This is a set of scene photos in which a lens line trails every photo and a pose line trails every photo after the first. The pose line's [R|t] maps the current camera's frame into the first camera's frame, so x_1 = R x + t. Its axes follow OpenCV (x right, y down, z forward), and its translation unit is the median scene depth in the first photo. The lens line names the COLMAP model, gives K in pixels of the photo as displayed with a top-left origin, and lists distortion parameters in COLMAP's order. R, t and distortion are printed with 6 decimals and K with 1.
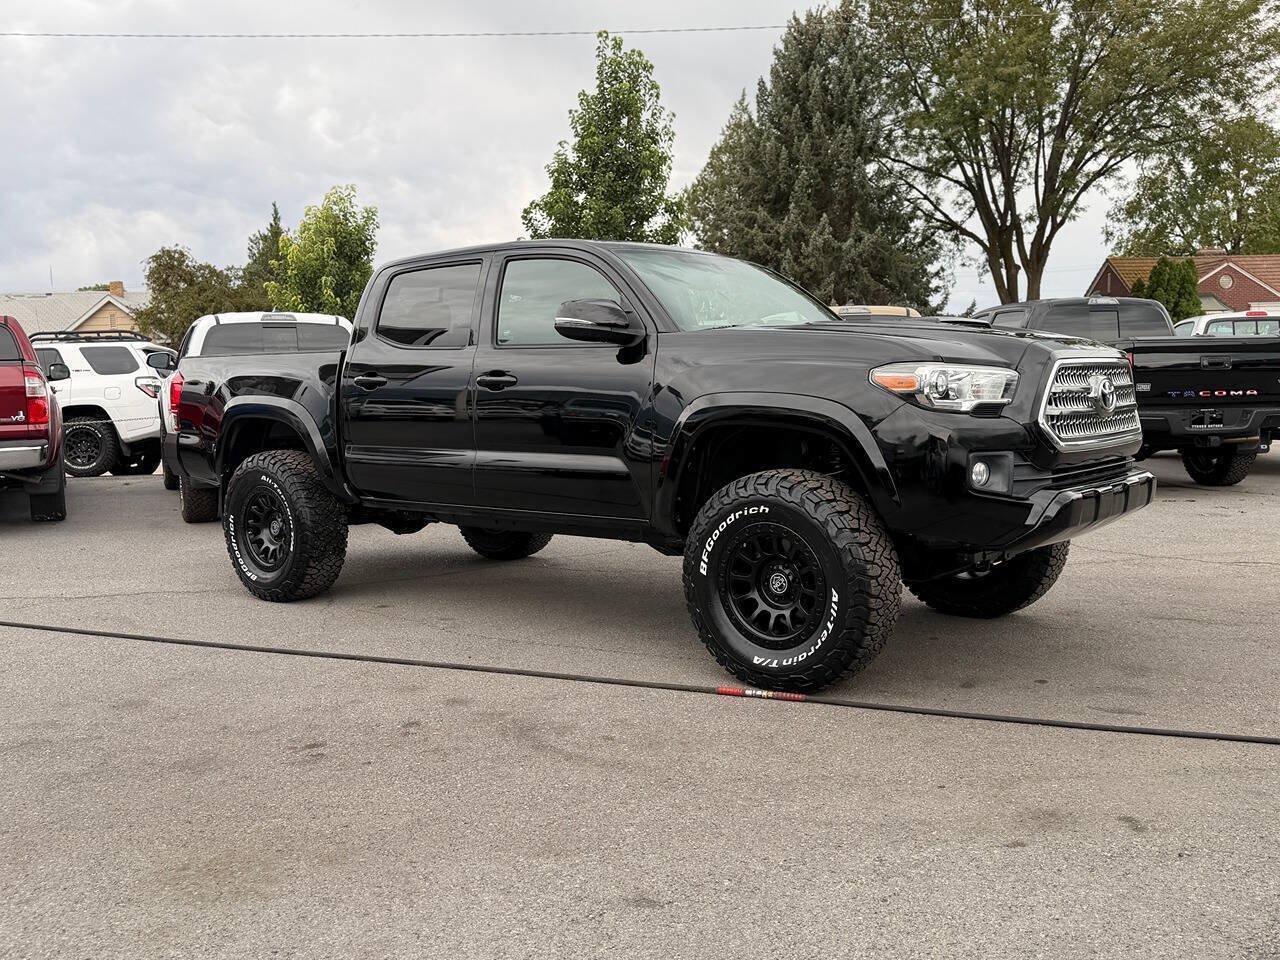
lens RADIAL K [[1127.6, 0, 640.0], [0, 1127.6, 480.0], [0, 0, 1]] dist [0.157121, -0.299851]
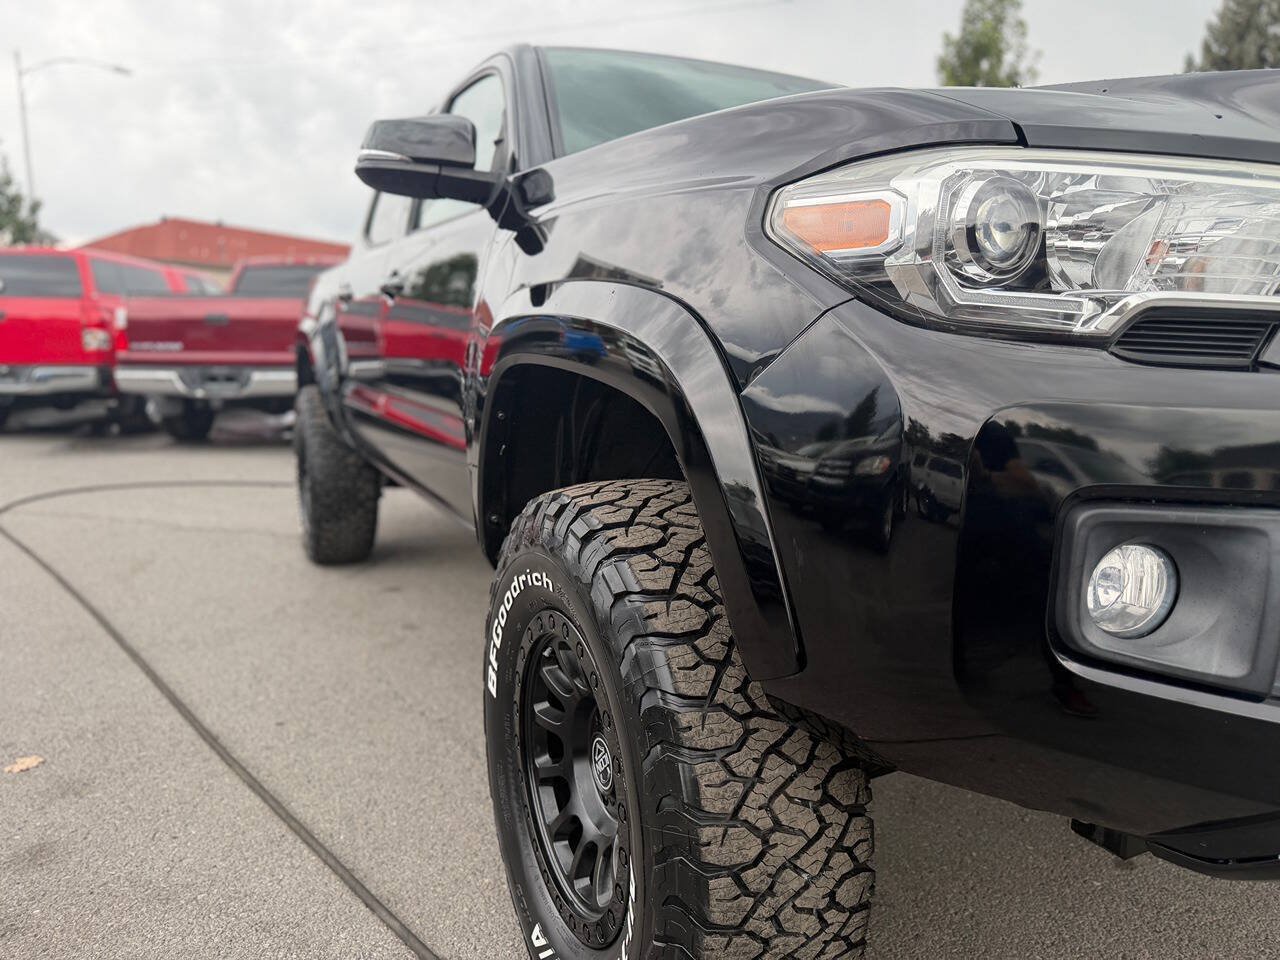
lens RADIAL K [[894.7, 0, 652.1], [0, 894.7, 475.4], [0, 0, 1]] dist [0.057735, -0.085269]
pose [[0.912487, 0.092223, -0.398576, 0.166909], [-0.068493, 0.994947, 0.073405, -0.022851], [0.403332, -0.039682, 0.914193, 0.466641]]
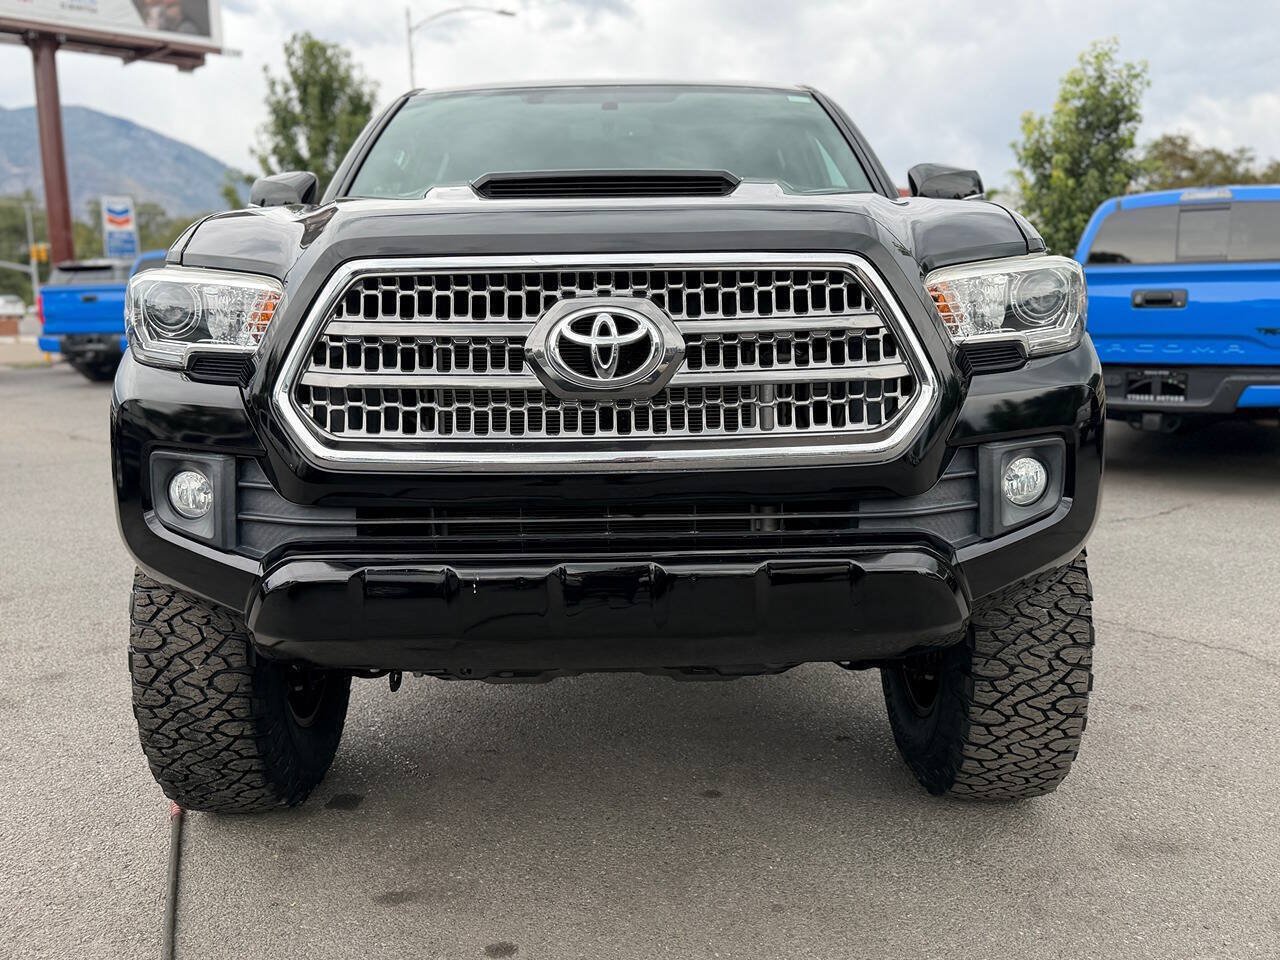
lens RADIAL K [[1131.6, 0, 640.0], [0, 1131.6, 480.0], [0, 0, 1]] dist [0.140522, -0.225249]
pose [[0.649041, 0.133179, -0.749005, 0.475198], [-0.067585, 0.990759, 0.117600, -0.049895], [0.757745, -0.025706, 0.652044, 0.493850]]
